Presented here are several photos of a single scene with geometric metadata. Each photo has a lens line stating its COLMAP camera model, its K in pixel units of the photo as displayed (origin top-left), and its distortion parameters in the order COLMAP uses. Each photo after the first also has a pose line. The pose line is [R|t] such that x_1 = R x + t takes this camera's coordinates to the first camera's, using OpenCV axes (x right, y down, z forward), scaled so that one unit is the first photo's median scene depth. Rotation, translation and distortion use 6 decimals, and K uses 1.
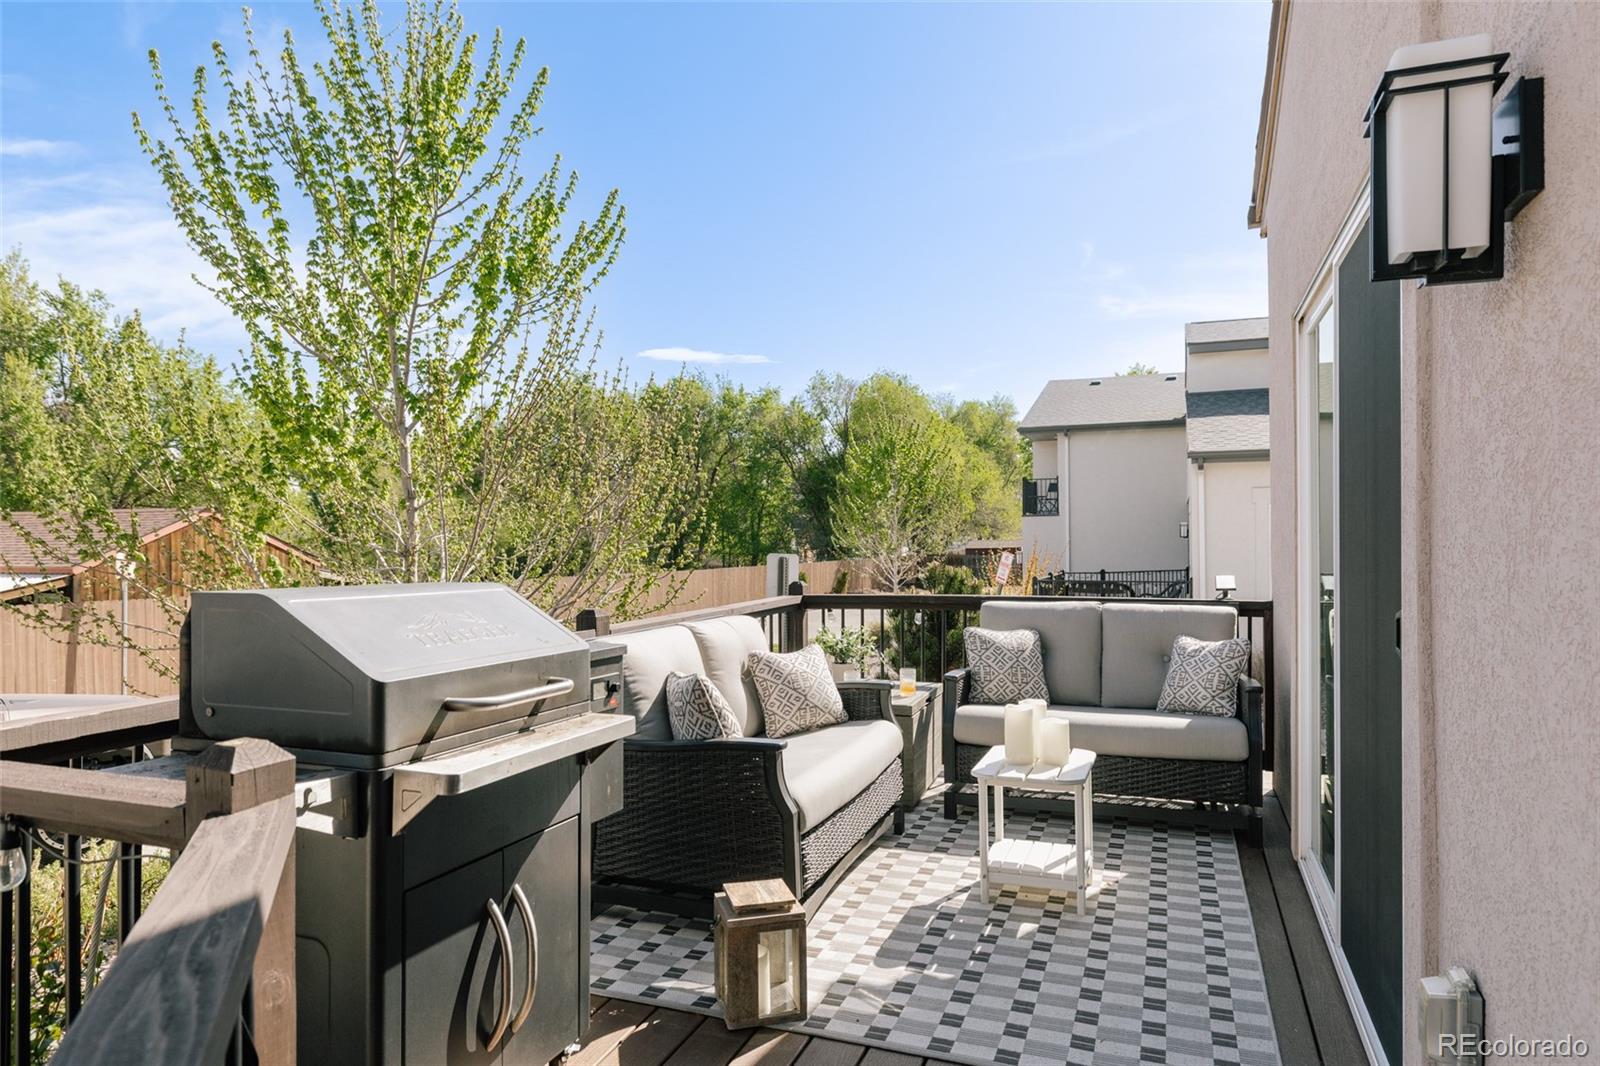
lens RADIAL K [[951.0, 0, 797.7], [0, 951.0, 527.3], [0, 0, 1]] dist [0.004576, -0.001705]
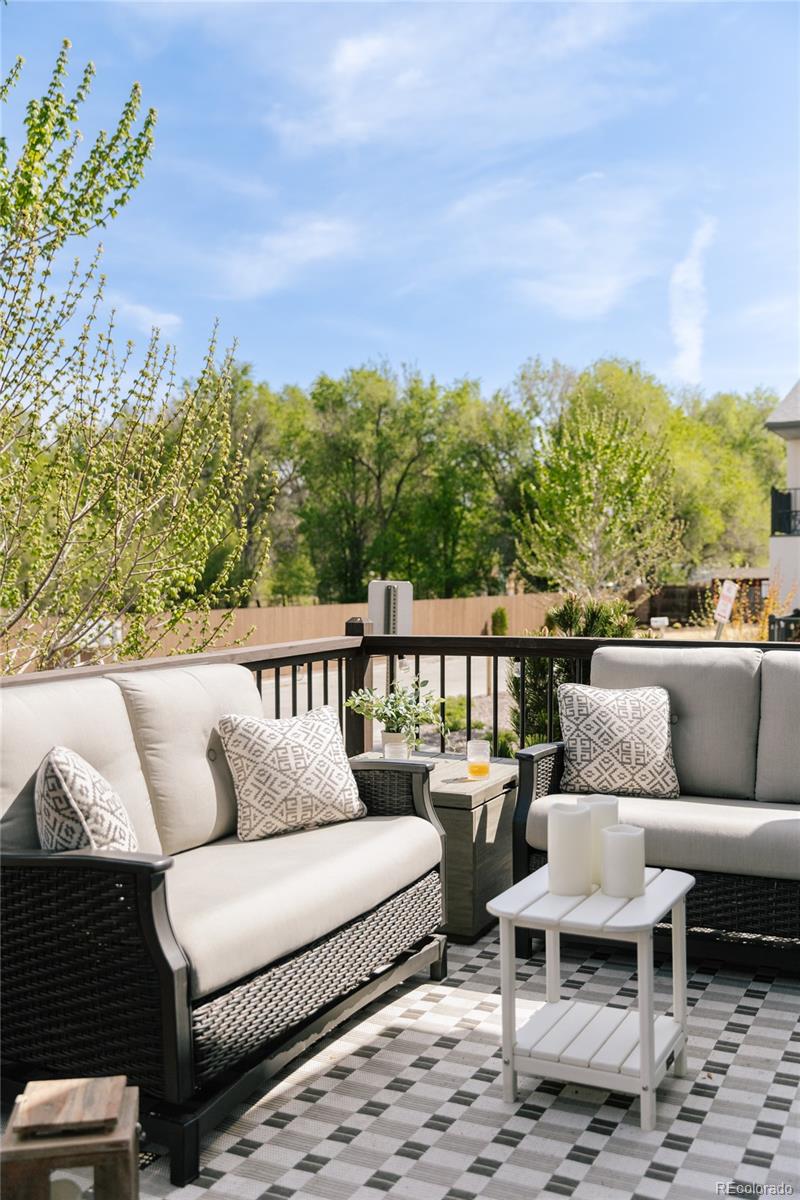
lens RADIAL K [[1167.9, 0, 403.0], [0, 1167.9, 606.7], [0, 0, 1]] dist [0.015535, 0.000000]
pose [[0.996298, 0.004810, -0.085828, 0.135706], [-0.000862, 0.998942, 0.045979, 0.009469], [0.085959, -0.045734, 0.995248, 0.139964]]
